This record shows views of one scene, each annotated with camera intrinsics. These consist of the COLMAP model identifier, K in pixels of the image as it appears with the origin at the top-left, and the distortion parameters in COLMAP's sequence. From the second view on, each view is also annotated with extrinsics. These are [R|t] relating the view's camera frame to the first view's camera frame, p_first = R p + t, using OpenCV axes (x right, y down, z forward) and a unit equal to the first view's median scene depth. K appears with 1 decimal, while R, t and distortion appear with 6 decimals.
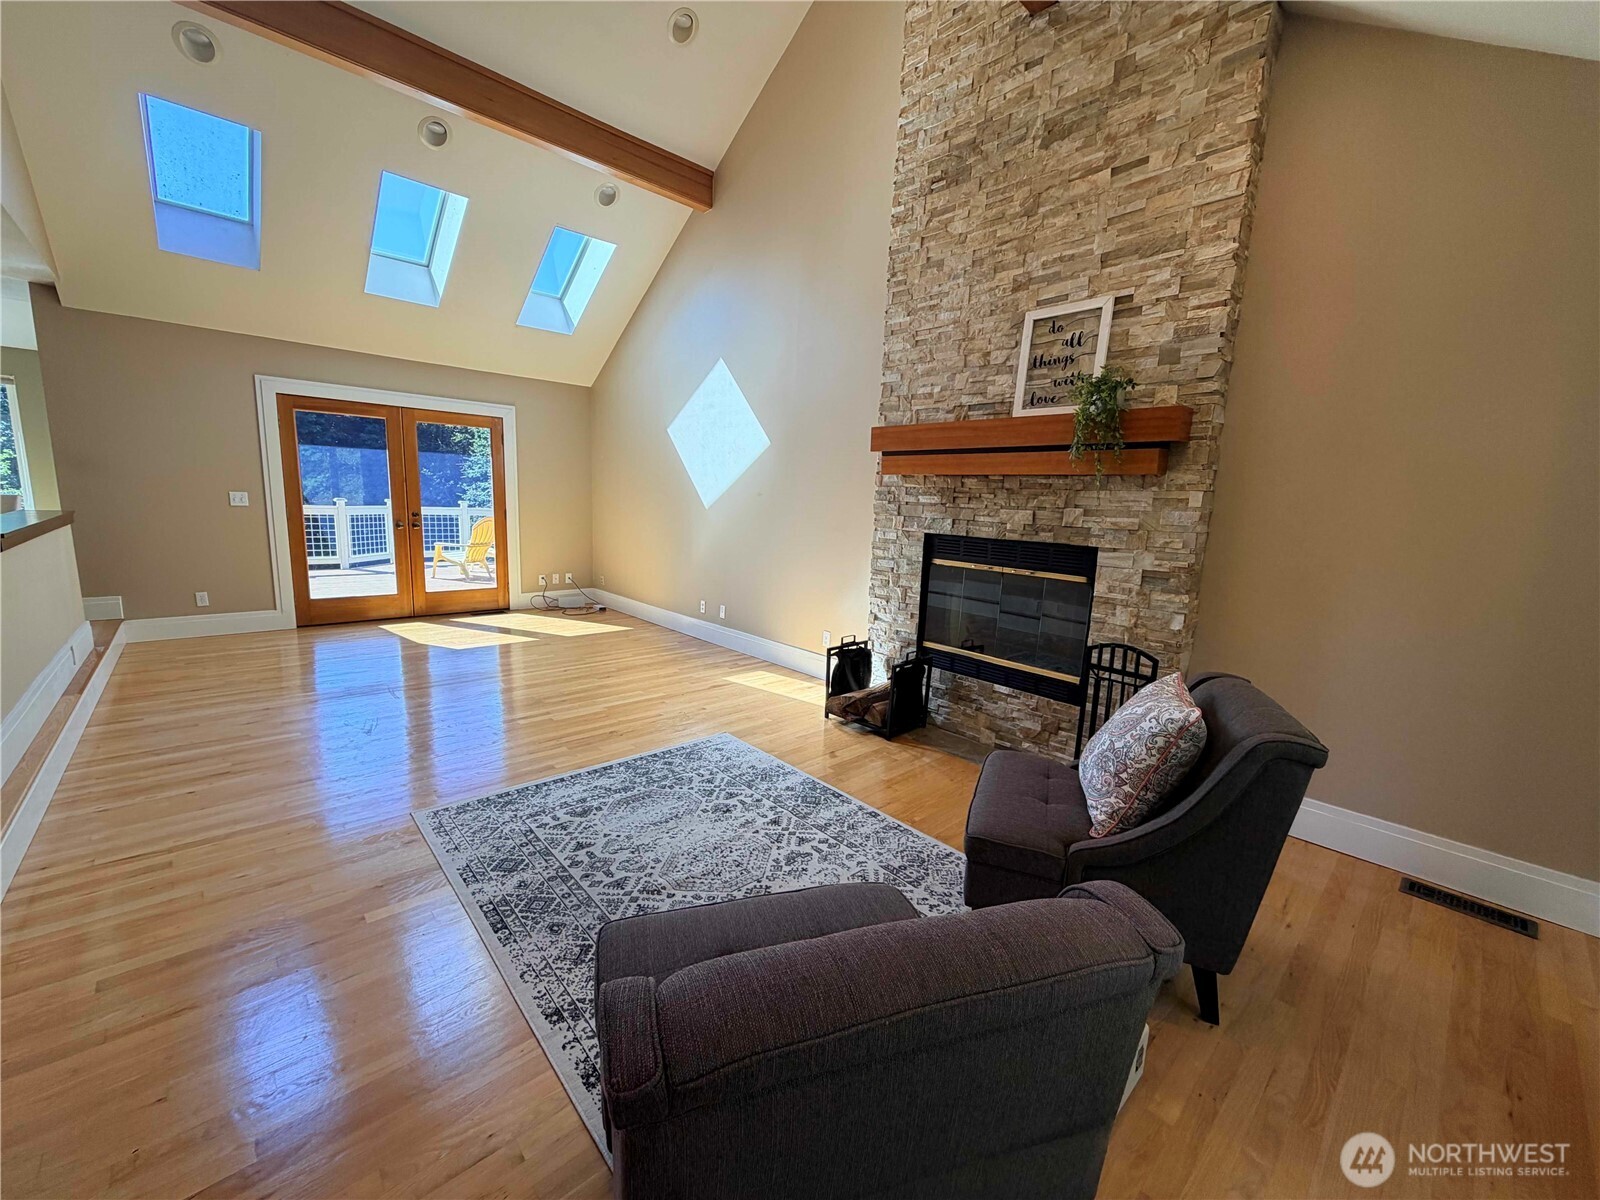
lens RADIAL K [[637.8, 0, 800.0], [0, 637.8, 600.0], [0, 0, 1]] dist [0.001558, 0.000099]
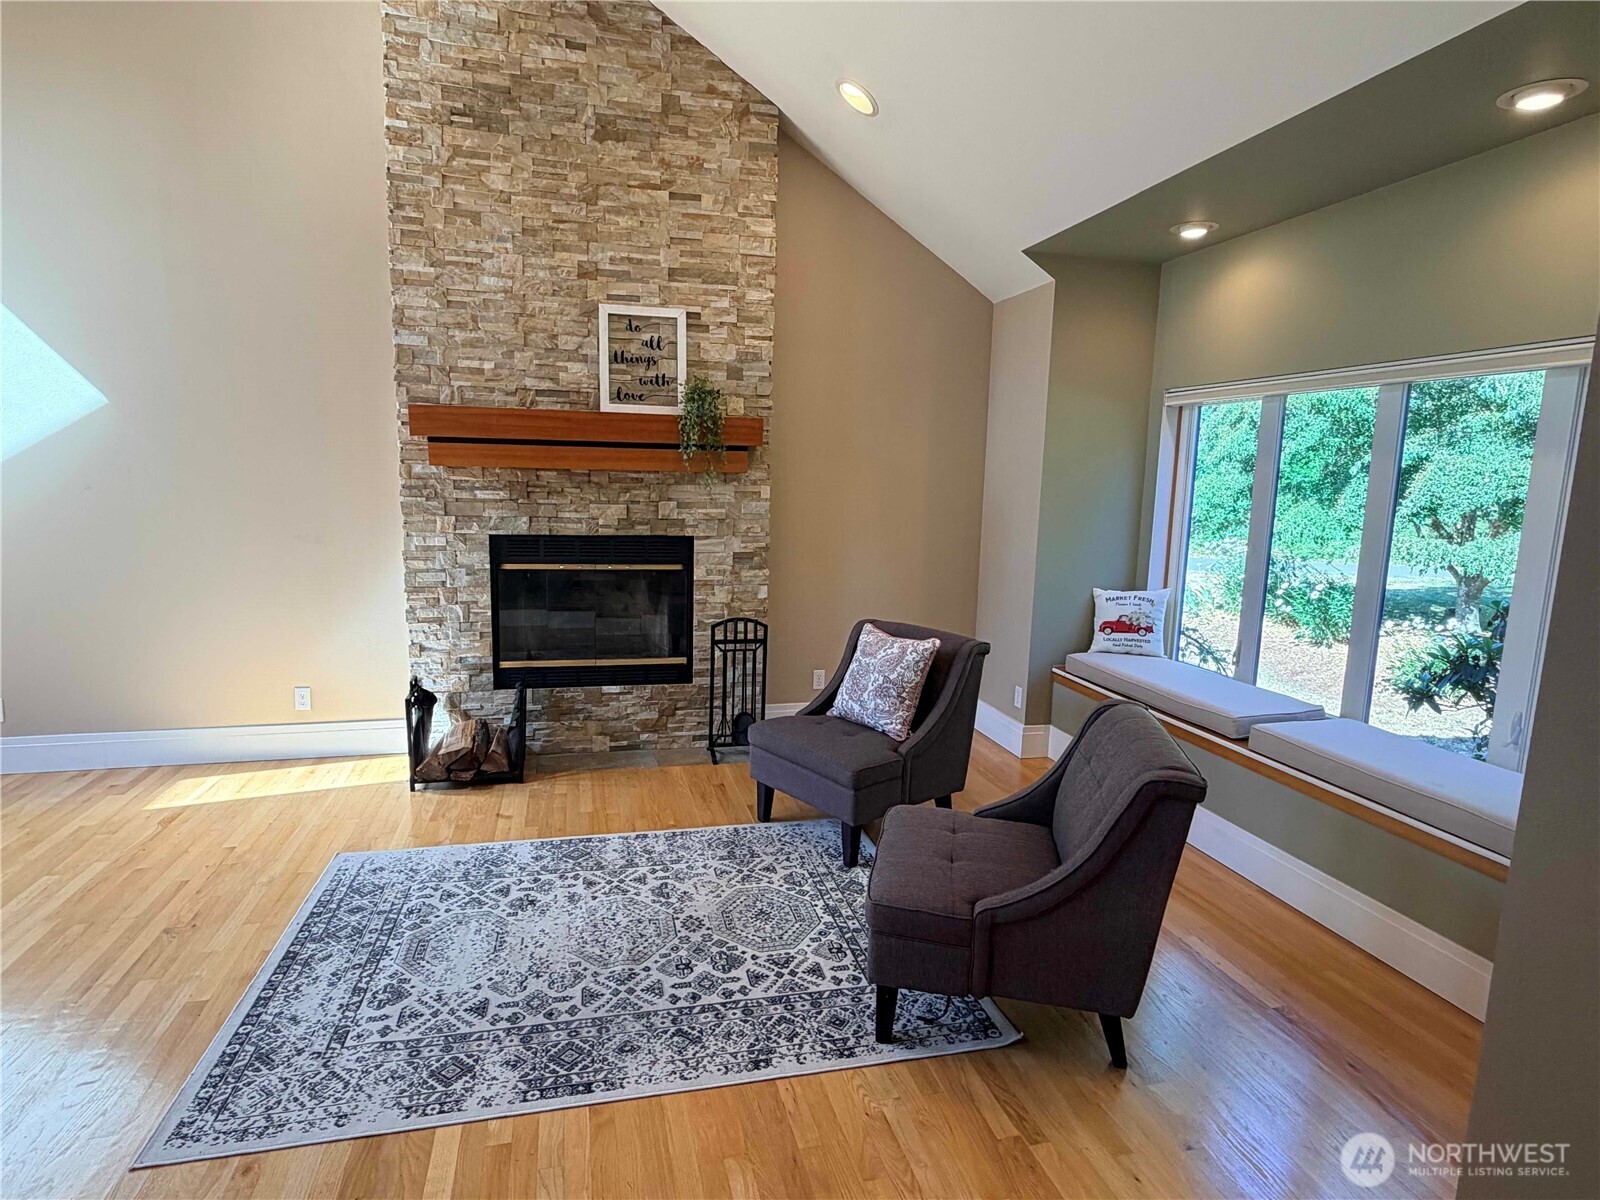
lens RADIAL K [[853.2, 0, 800.0], [0, 853.2, 600.0], [0, 0, 1]] dist [0.002149, 0.000869]
pose [[0.475395, -0.156687, 0.865707, -0.710068], [0.133104, 0.985495, 0.105275, -0.100745], [-0.869645, 0.065181, 0.489356, 0.122699]]
